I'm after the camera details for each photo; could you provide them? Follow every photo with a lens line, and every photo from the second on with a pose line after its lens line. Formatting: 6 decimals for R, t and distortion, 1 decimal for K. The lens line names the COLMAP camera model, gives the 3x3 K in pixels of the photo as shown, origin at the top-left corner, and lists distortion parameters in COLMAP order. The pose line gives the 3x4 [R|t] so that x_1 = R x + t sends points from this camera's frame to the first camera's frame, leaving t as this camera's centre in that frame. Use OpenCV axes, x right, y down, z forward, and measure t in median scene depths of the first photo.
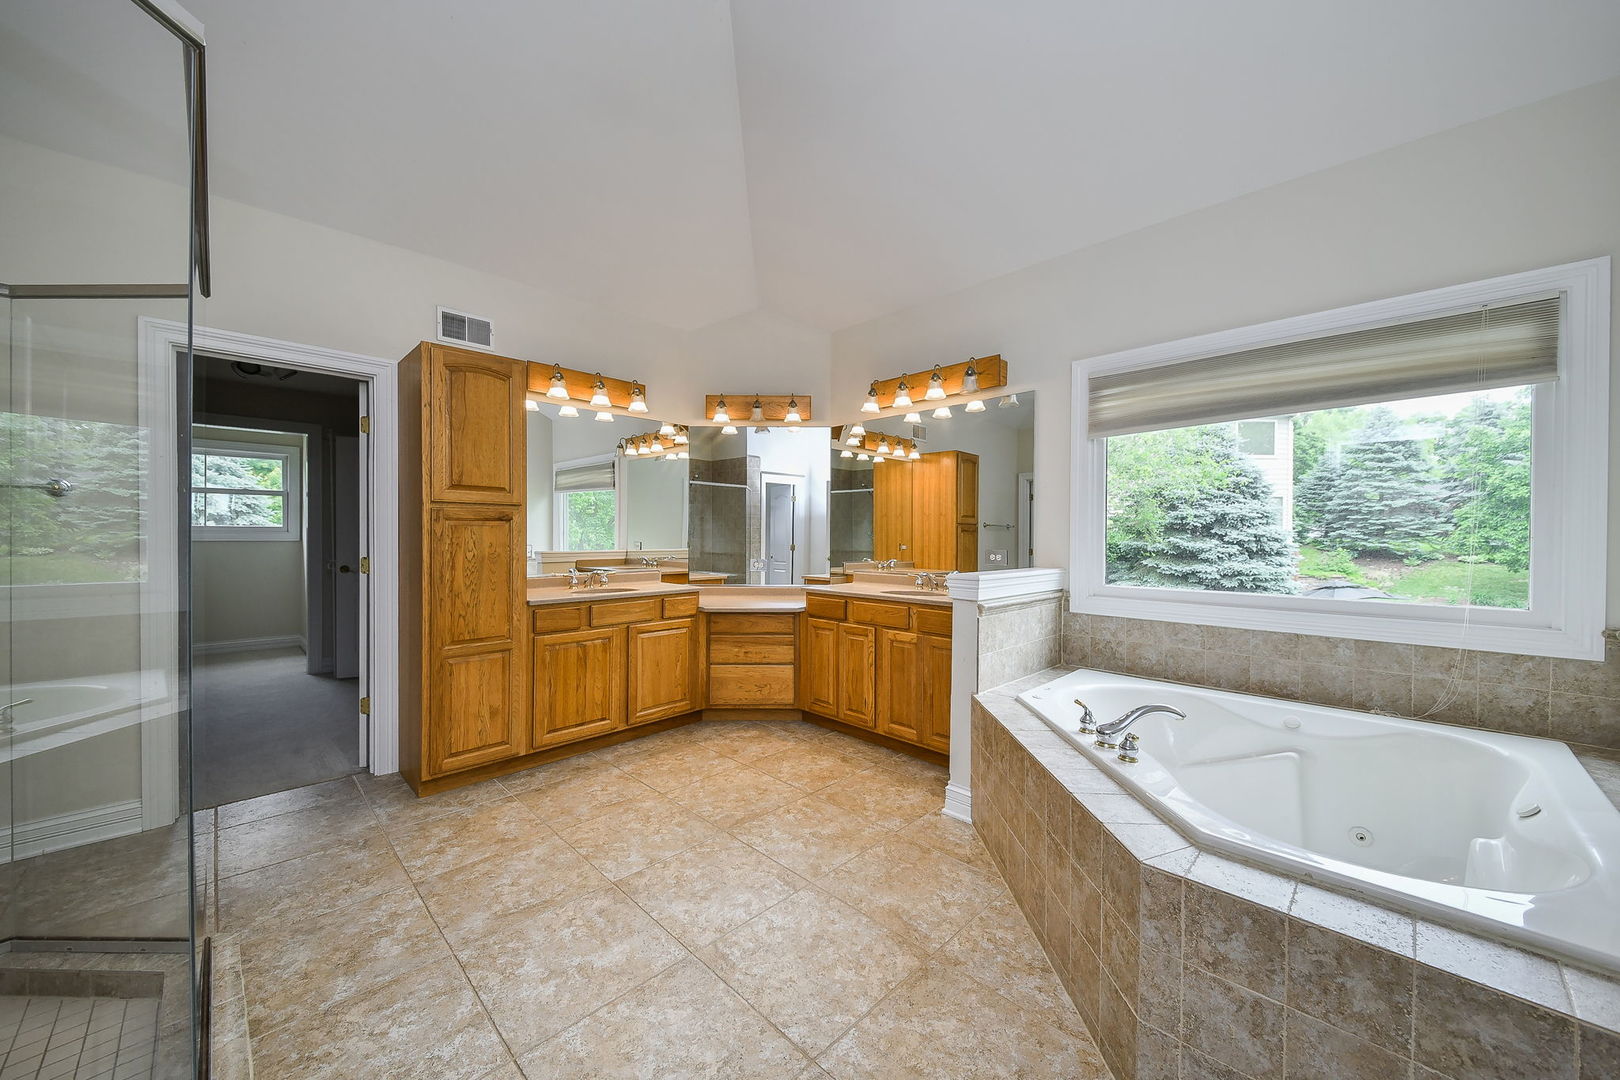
lens RADIAL K [[582.2, 0, 801.5], [0, 582.2, 536.9], [0, 0, 1]] dist [-0.001766, -0.000107]
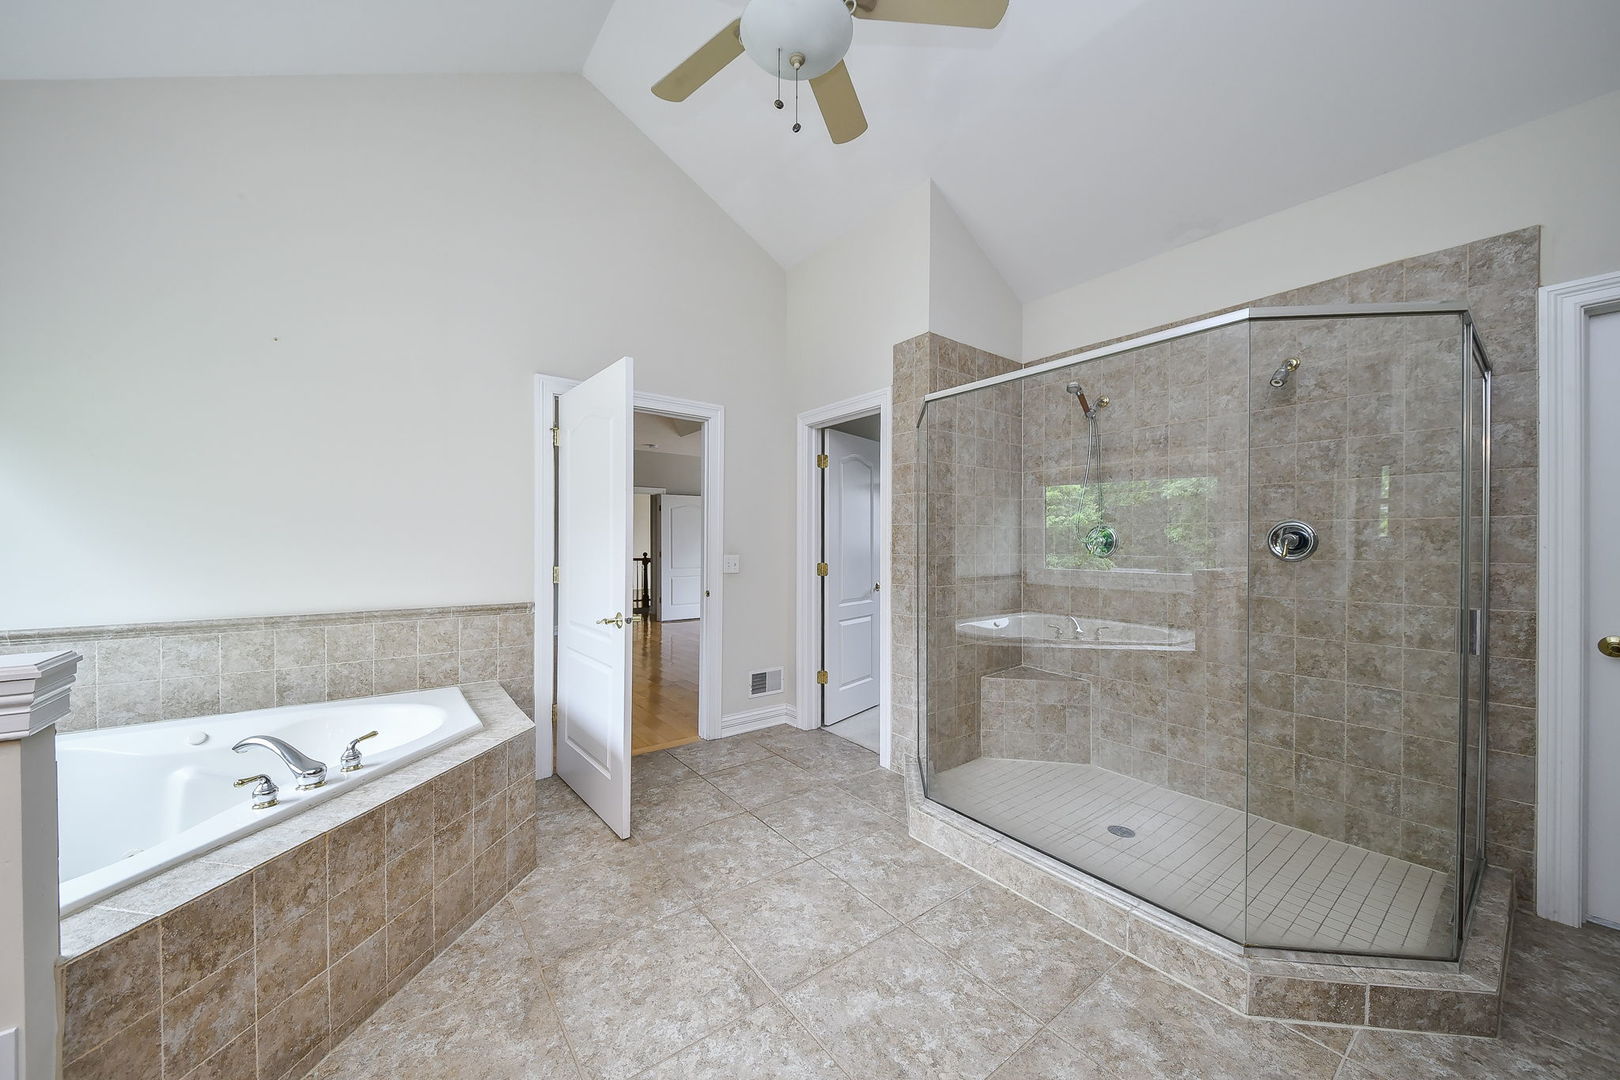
lens RADIAL K [[582.2, 0, 813.4], [0, 582.2, 543.0], [0, 0, 1]] dist [-0.001766, -0.000107]
pose [[-0.991934, -0.005224, 0.126648, -0.368118], [-0.004530, 0.999973, 0.005762, -0.018966], [-0.126674, 0.005142, -0.991931, 1.962652]]
